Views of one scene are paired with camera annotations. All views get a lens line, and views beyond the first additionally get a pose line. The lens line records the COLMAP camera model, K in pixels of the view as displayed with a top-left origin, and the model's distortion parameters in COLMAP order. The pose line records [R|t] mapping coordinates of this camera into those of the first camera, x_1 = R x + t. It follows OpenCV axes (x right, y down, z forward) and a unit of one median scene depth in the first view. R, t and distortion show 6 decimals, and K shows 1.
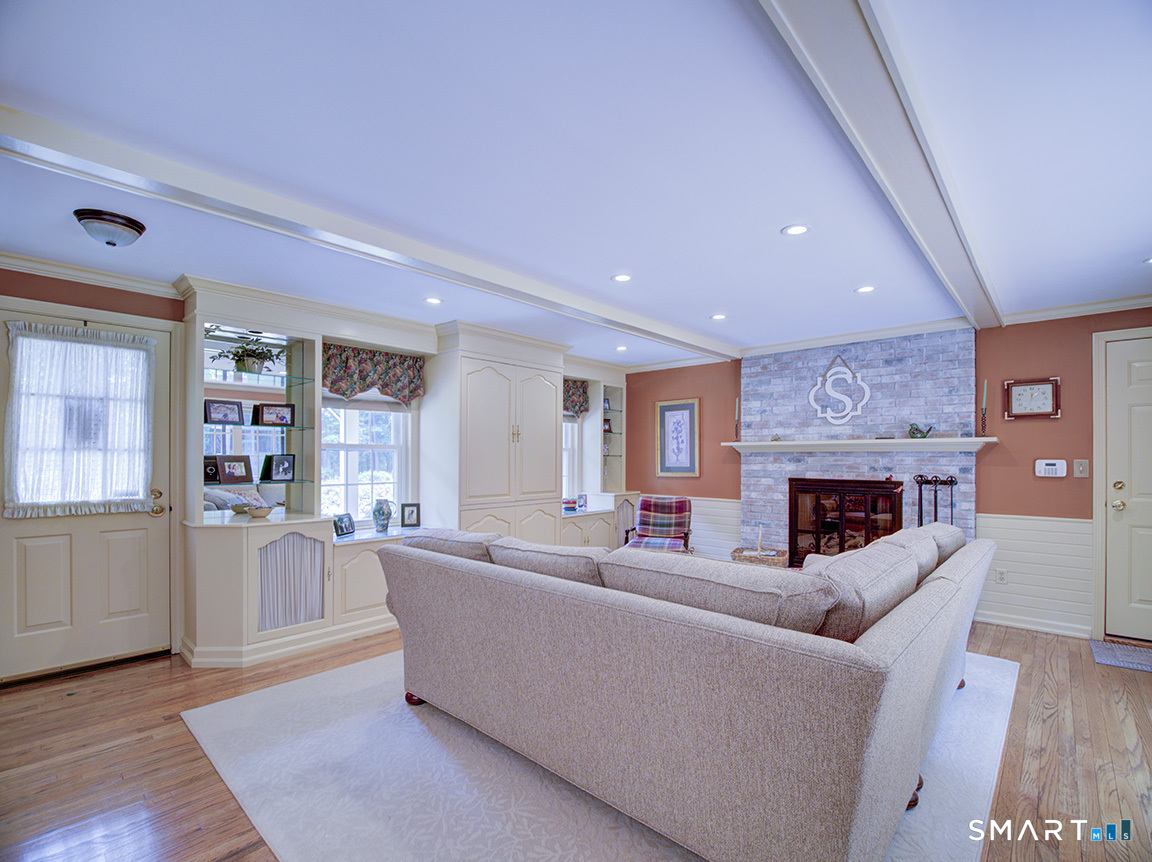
lens RADIAL K [[529.4, 0, 577.3], [0, 529.4, 460.4], [0, 0, 1]] dist [-0.013528, -0.000329]
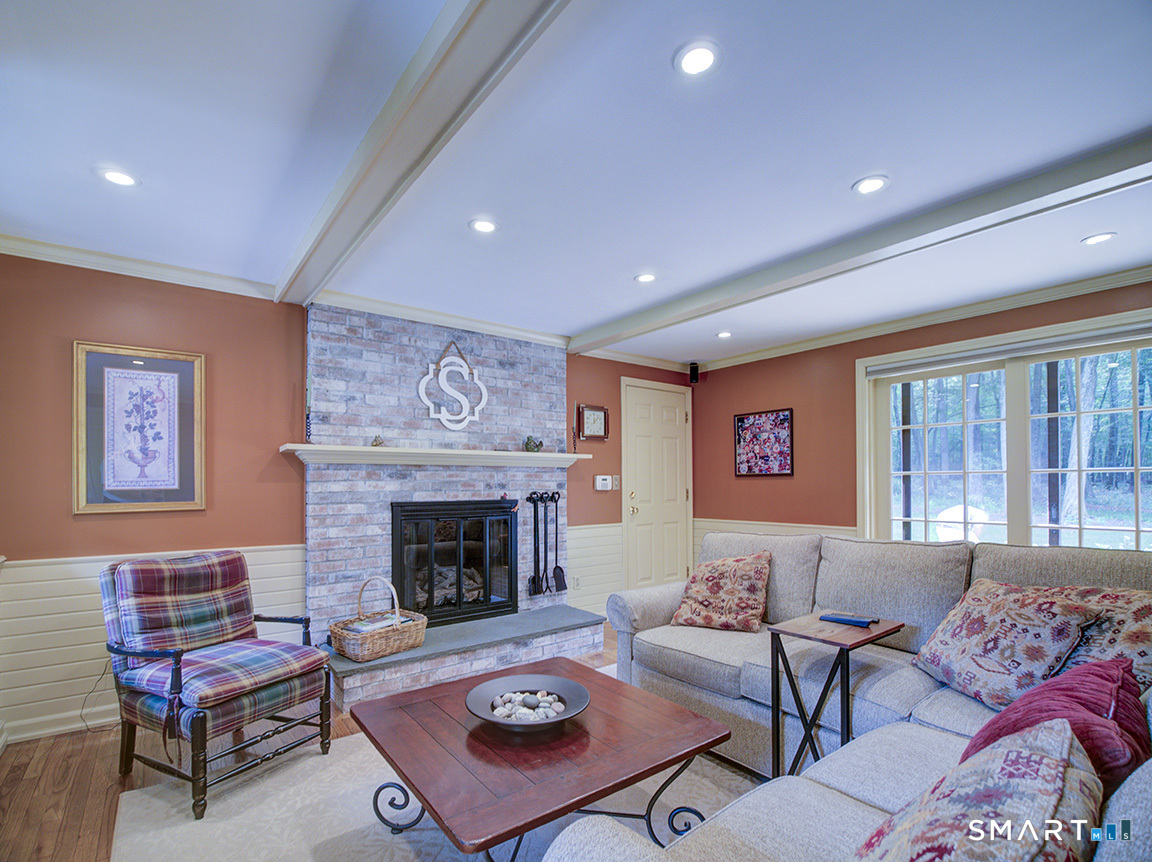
lens RADIAL K [[546.8, 0, 575.2], [0, 546.8, 473.3], [0, 0, 1]] dist [-0.018074, -0.000373]
pose [[0.175124, 0.012879, 0.984462, -0.263244], [0.007302, 0.999870, -0.014379, 0.008706], [-0.984519, 0.009706, 0.175007, 0.675609]]
